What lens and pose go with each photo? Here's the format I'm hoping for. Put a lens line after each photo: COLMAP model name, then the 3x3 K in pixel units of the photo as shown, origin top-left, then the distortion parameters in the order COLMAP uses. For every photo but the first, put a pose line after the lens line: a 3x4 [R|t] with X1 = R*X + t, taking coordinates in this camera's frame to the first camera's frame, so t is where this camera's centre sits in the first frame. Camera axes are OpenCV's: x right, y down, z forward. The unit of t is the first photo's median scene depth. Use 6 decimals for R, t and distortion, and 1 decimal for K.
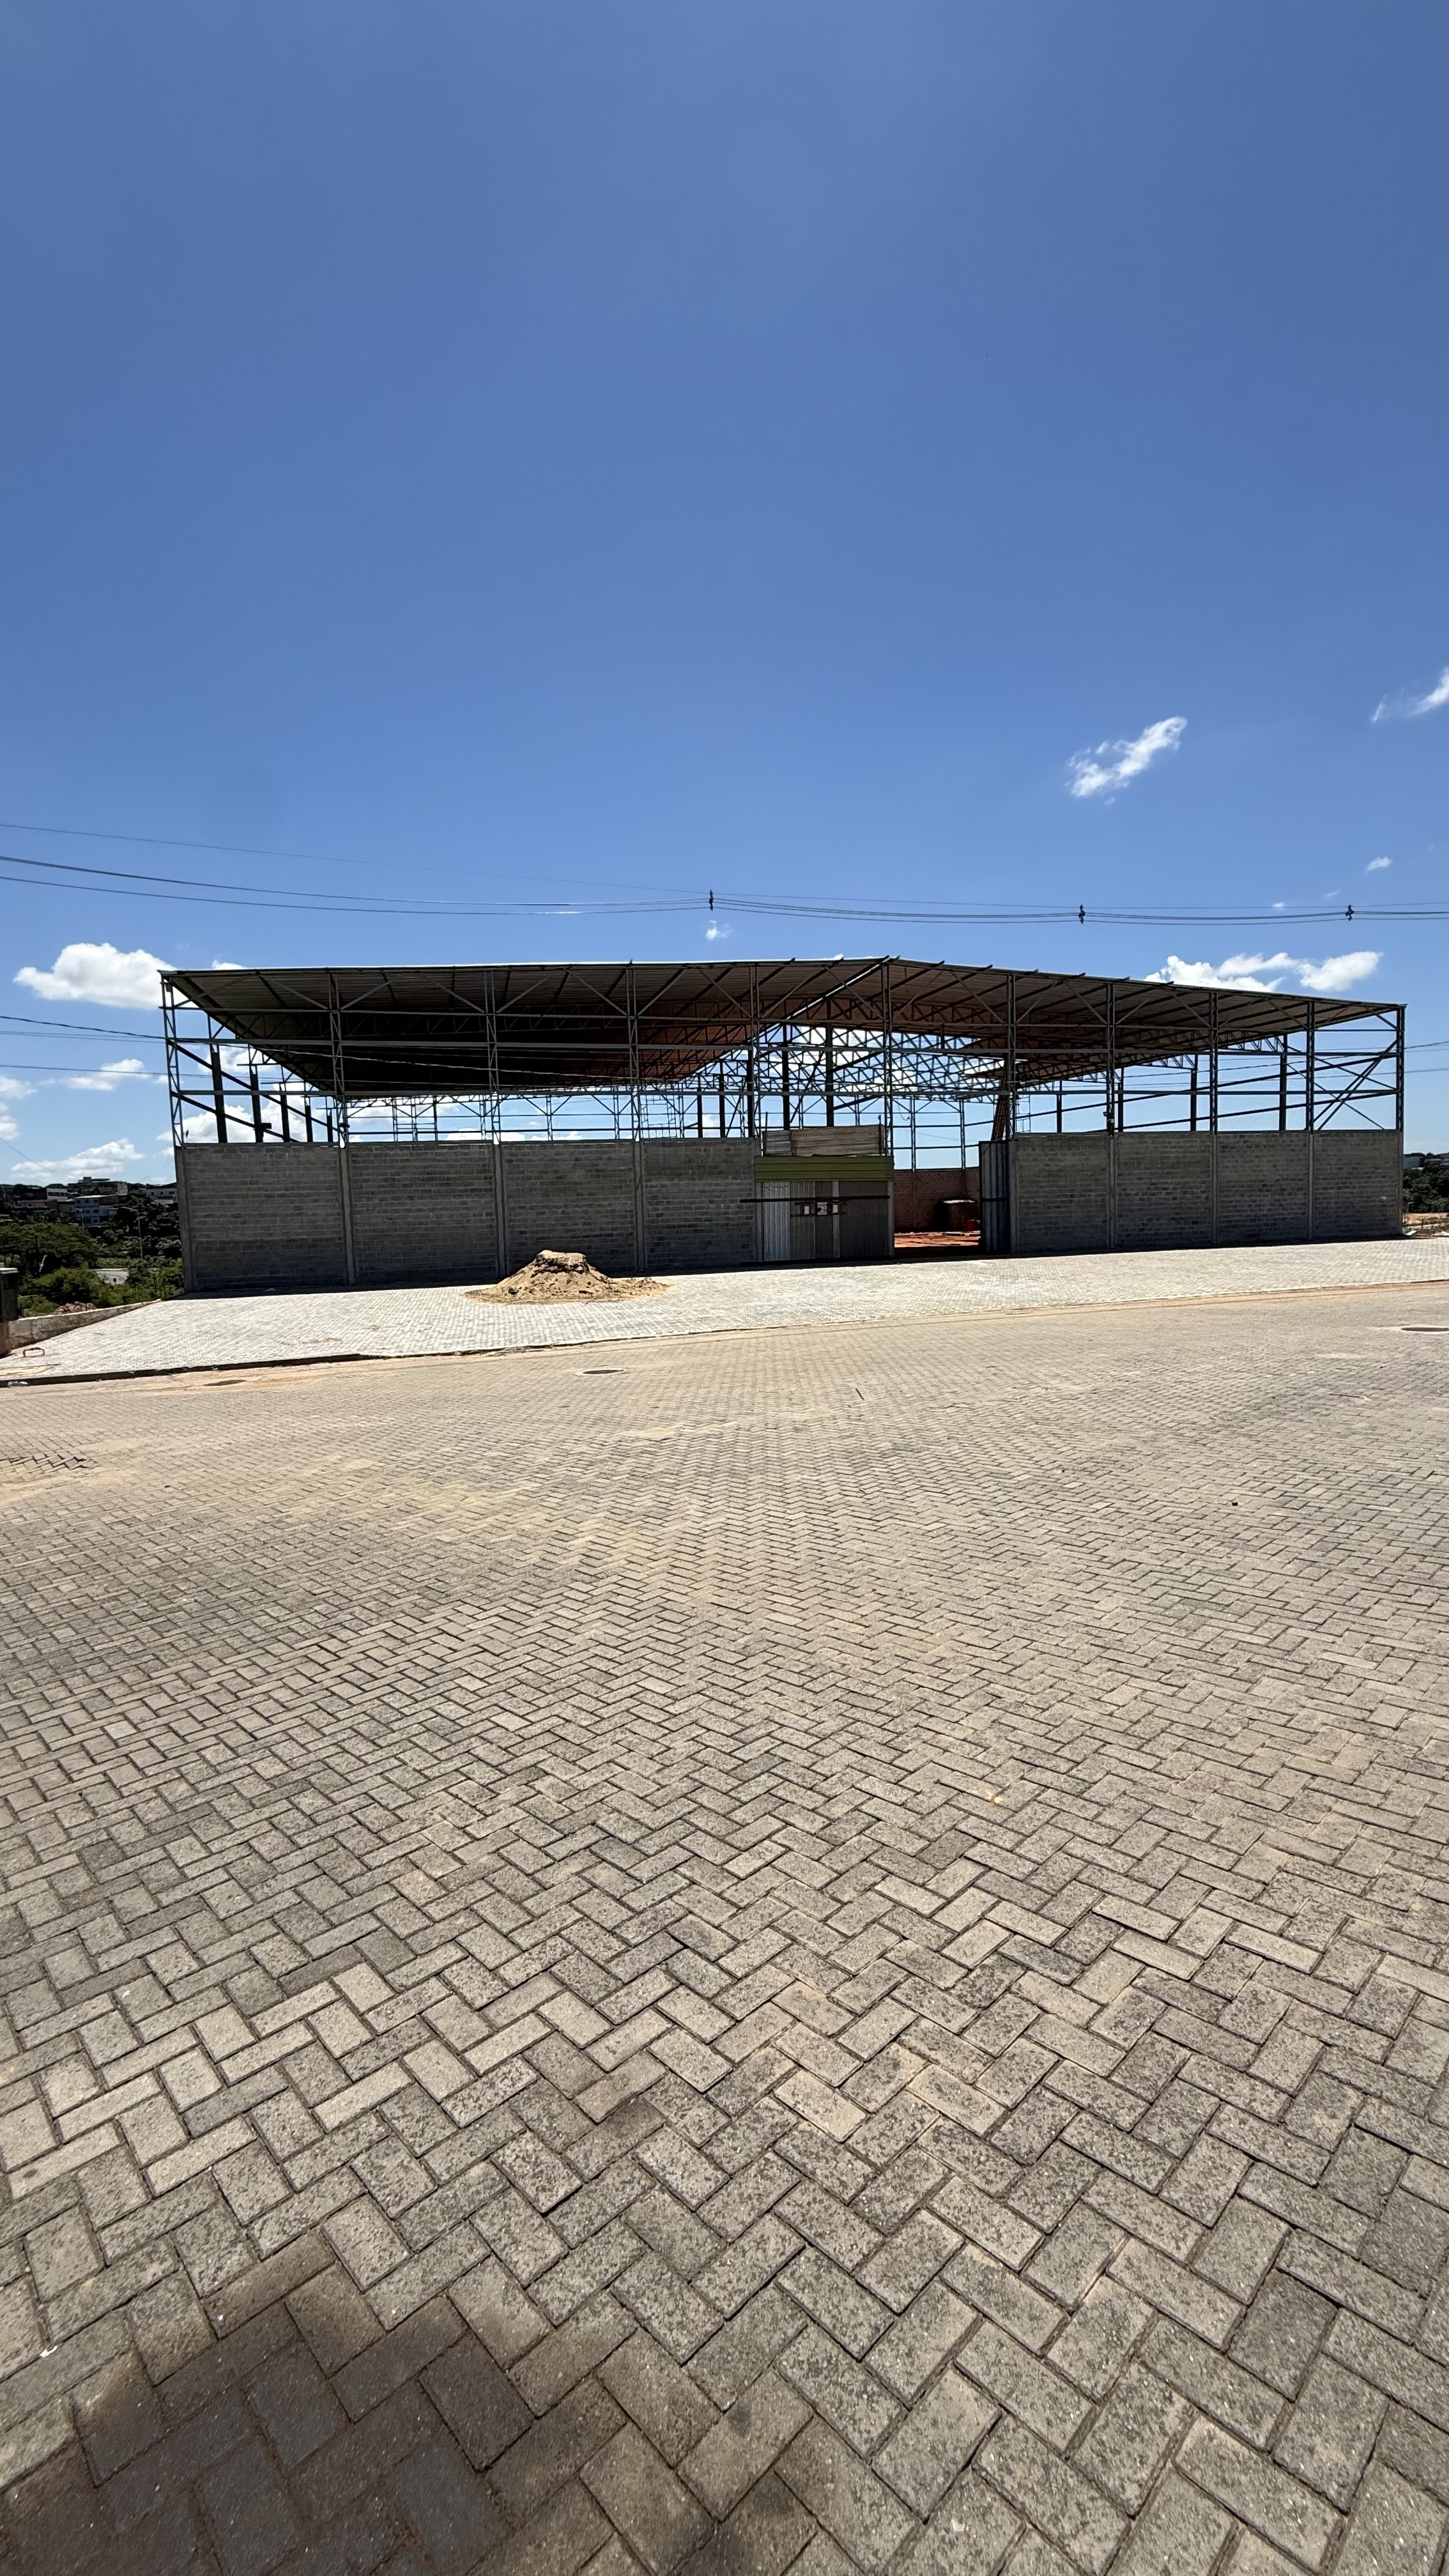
lens RADIAL K [[1047.4, 0, 724.5], [0, 1047.4, 1288.0], [0, 0, 1]] dist [-0.000516, 0.000088]
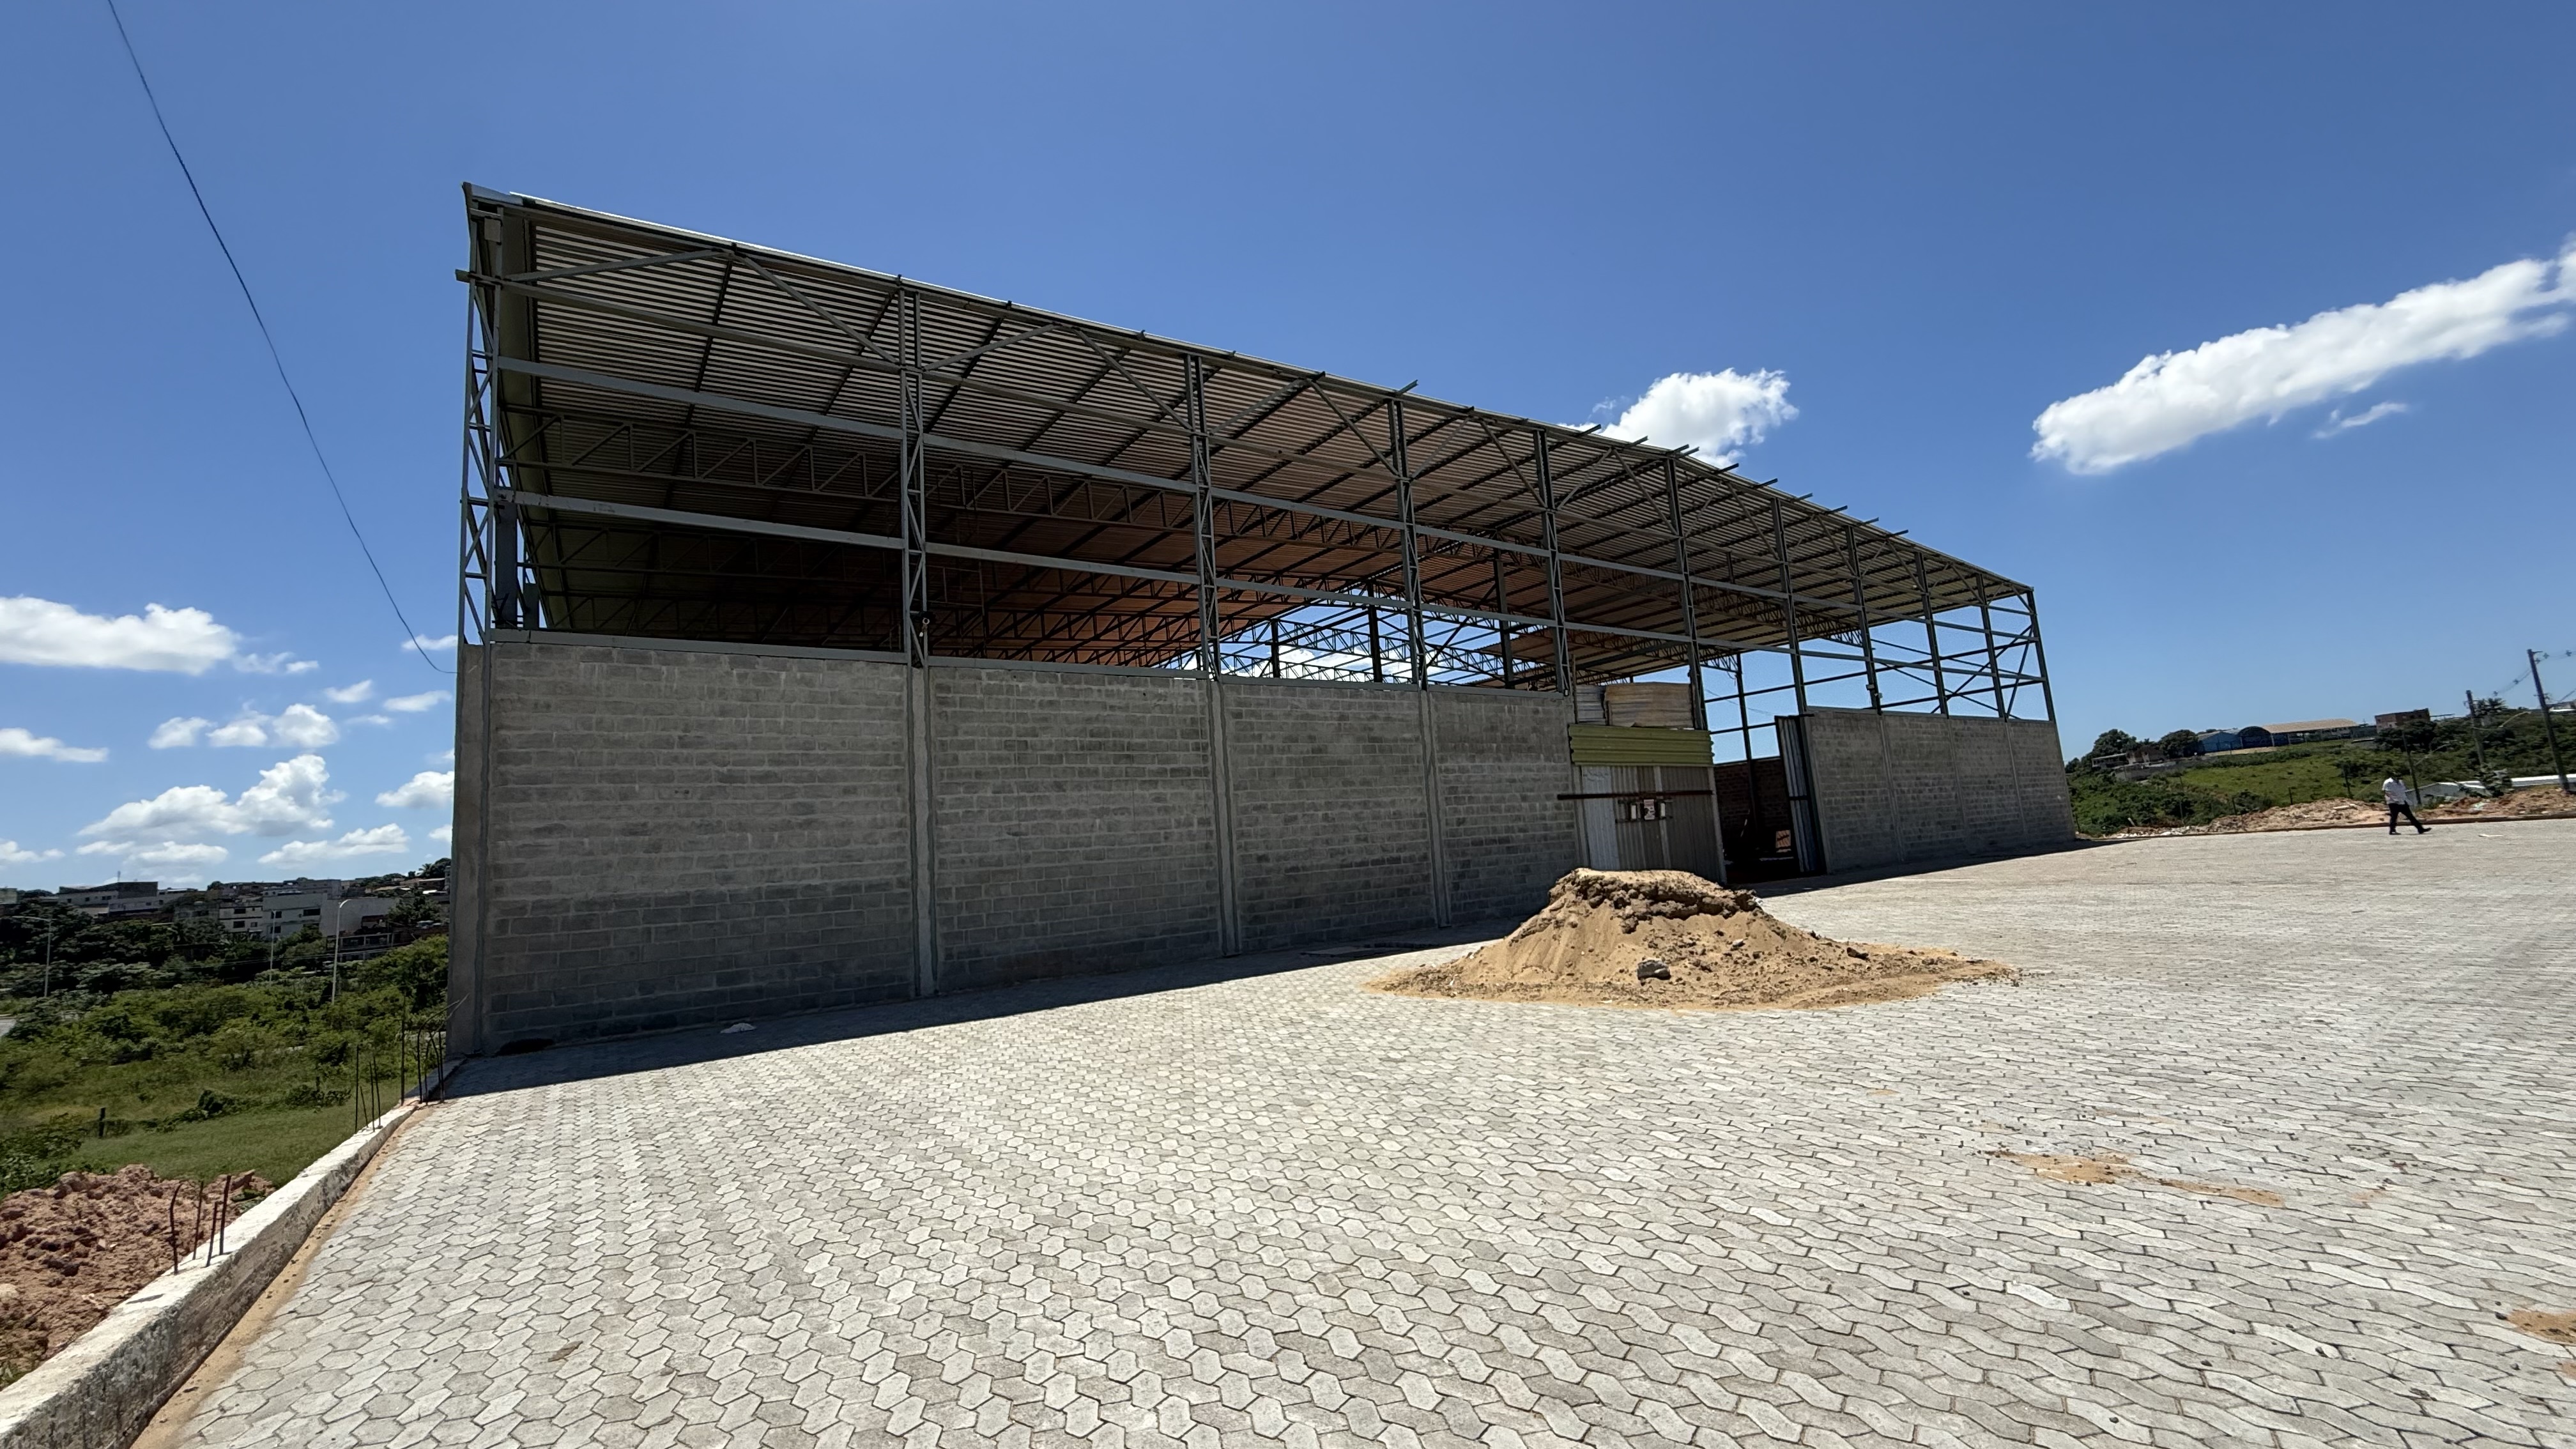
lens RADIAL K [[1047.4, 0, 1288.0], [0, 1047.4, 724.5], [0, 0, 1]] dist [-0.000516, 0.000088]
pose [[0.934535, 0.008904, 0.355761, -0.310896], [0.070589, 0.975186, -0.209832, -0.009166], [-0.348802, 0.221208, 0.910716, 0.467609]]
